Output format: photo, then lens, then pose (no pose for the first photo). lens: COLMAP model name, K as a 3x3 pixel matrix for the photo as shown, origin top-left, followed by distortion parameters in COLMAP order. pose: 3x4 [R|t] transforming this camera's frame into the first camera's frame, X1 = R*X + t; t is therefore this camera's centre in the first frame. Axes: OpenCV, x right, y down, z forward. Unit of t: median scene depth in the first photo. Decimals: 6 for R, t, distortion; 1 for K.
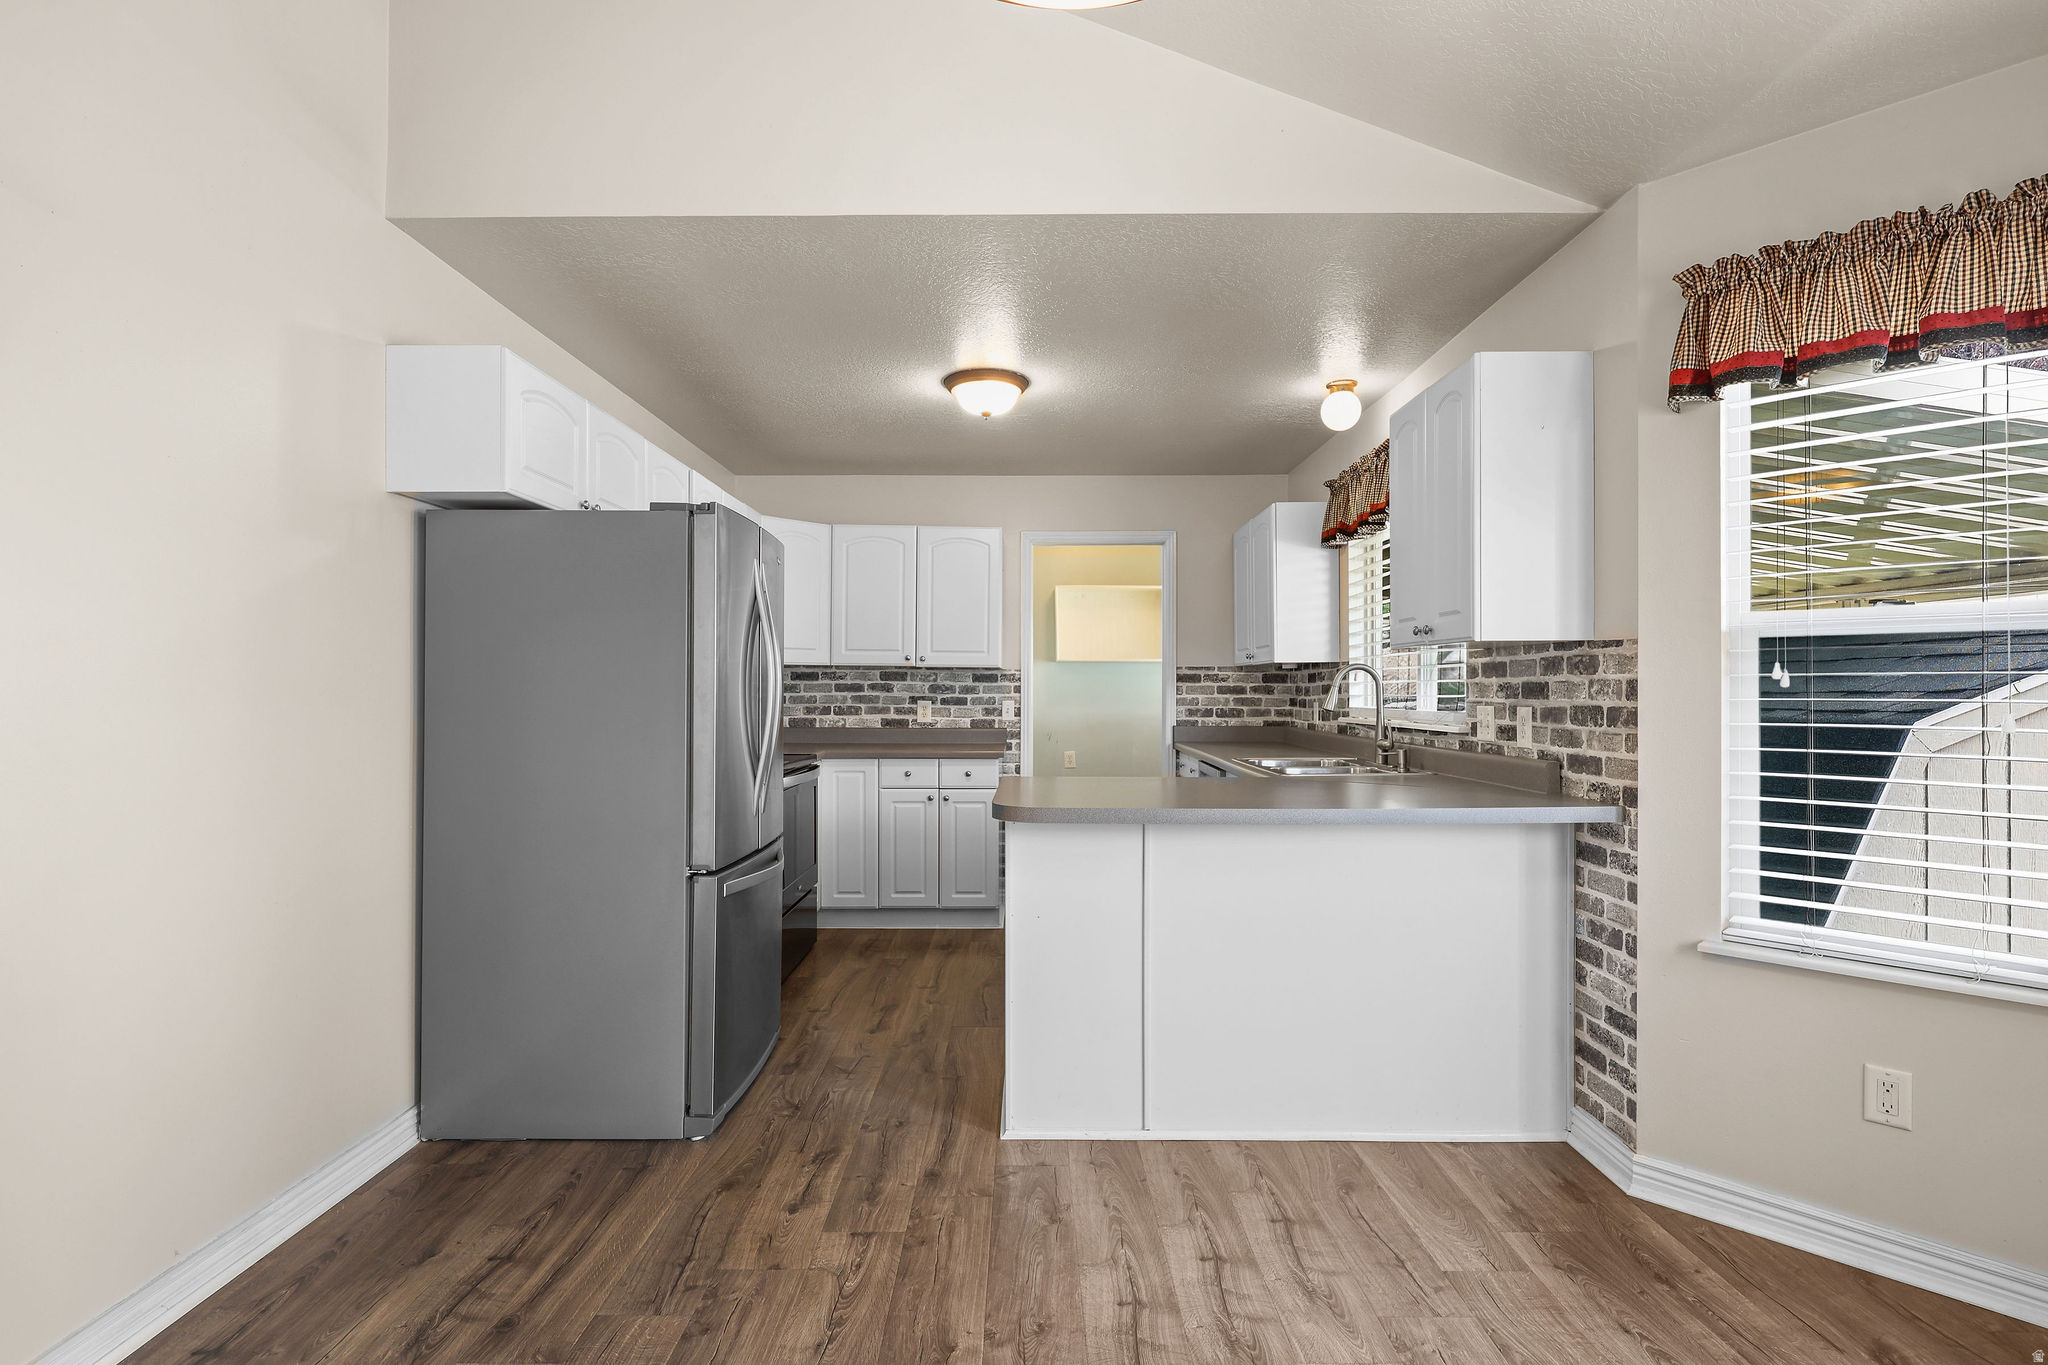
lens RADIAL K [[991.1, 0, 1020.8], [0, 991.1, 686.1], [0, 0, 1]] dist [-0.001335, 0.001582]
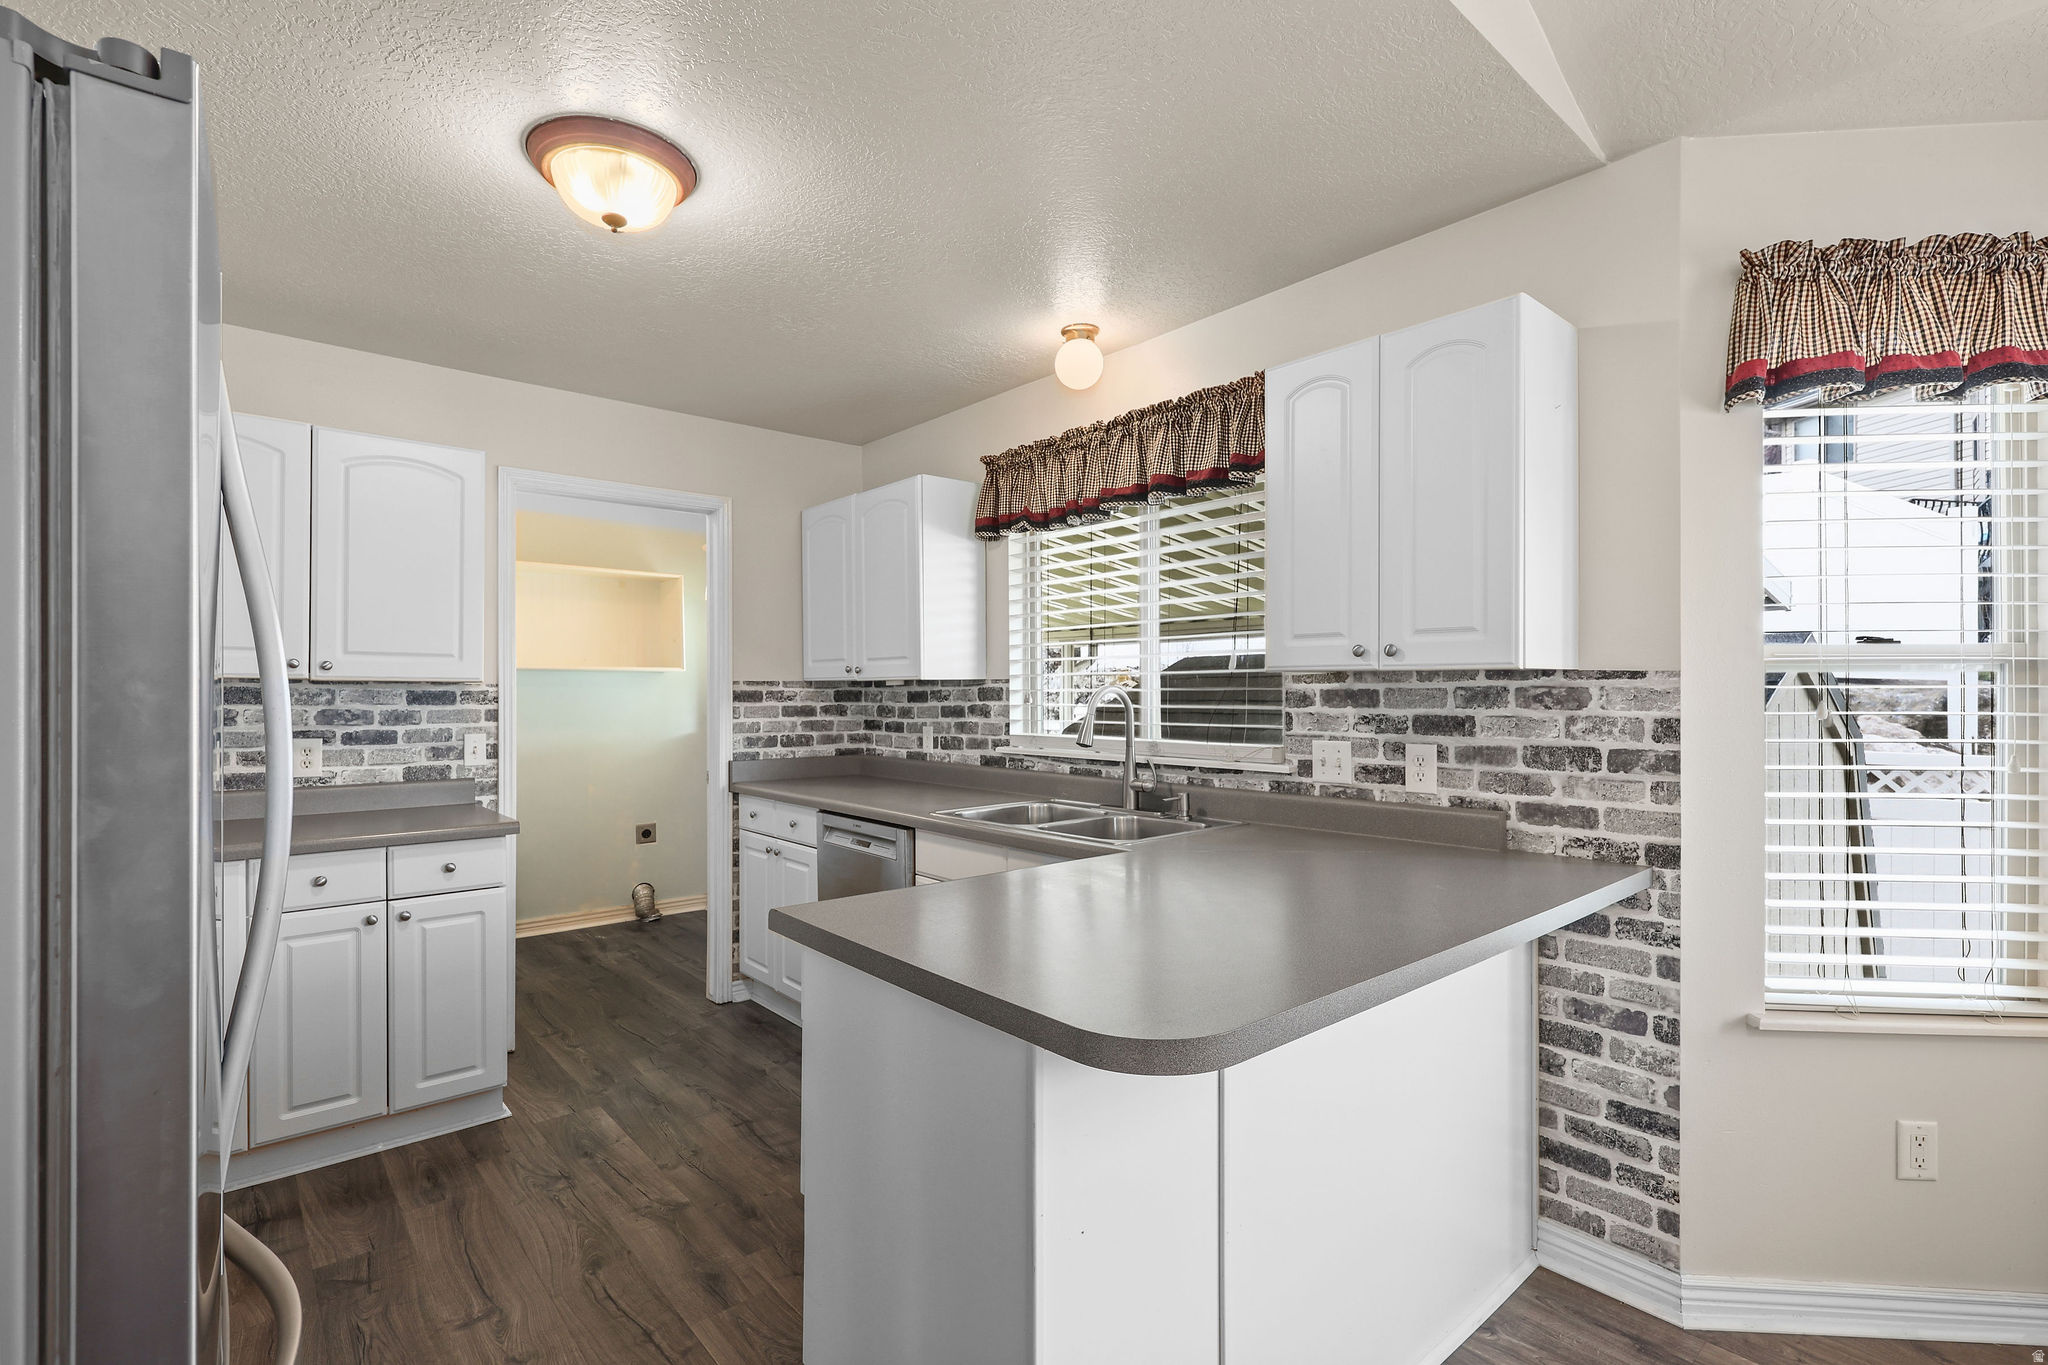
lens RADIAL K [[941.8, 0, 1014.9], [0, 941.8, 691.6], [0, 0, 1]] dist [0.000774, 0.001233]
pose [[0.753261, -0.002675, 0.657716, -0.272703], [0.000210, 0.999993, 0.003828, -0.026330], [-0.657722, -0.002745, 0.753256, 0.609539]]
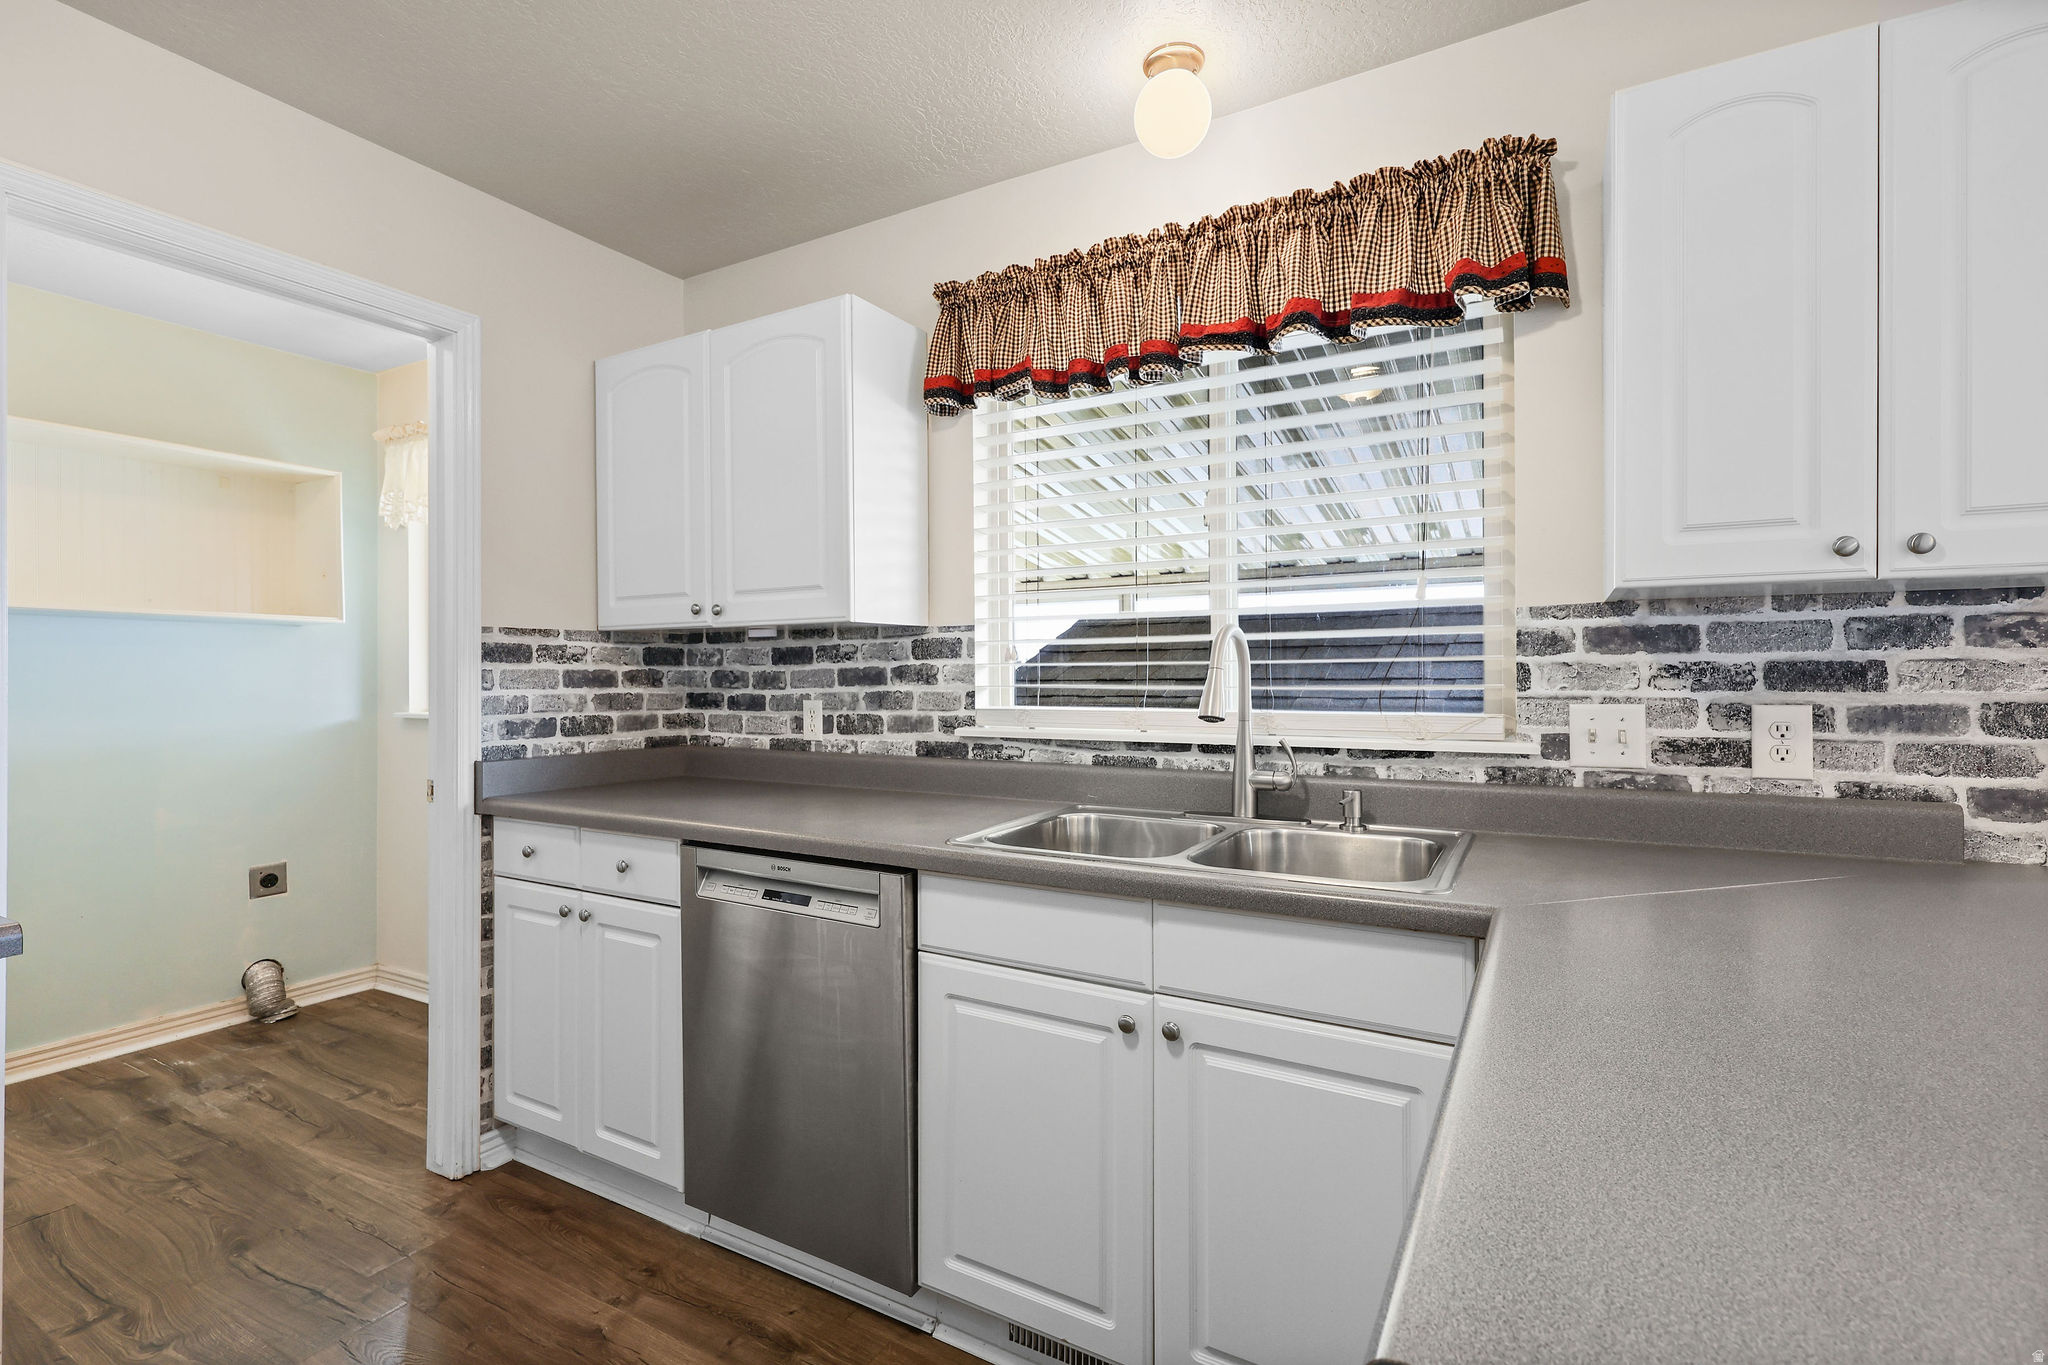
lens RADIAL K [[941.8, 0, 1009.9], [0, 941.8, 673.3], [0, 0, 1]] dist [0.000774, 0.001233]
pose [[0.493655, 0.001347, 0.869657, -0.167067], [0.000003, 0.999999, -0.001551, 0.003610], [-0.869658, 0.000769, 0.493654, 1.091238]]
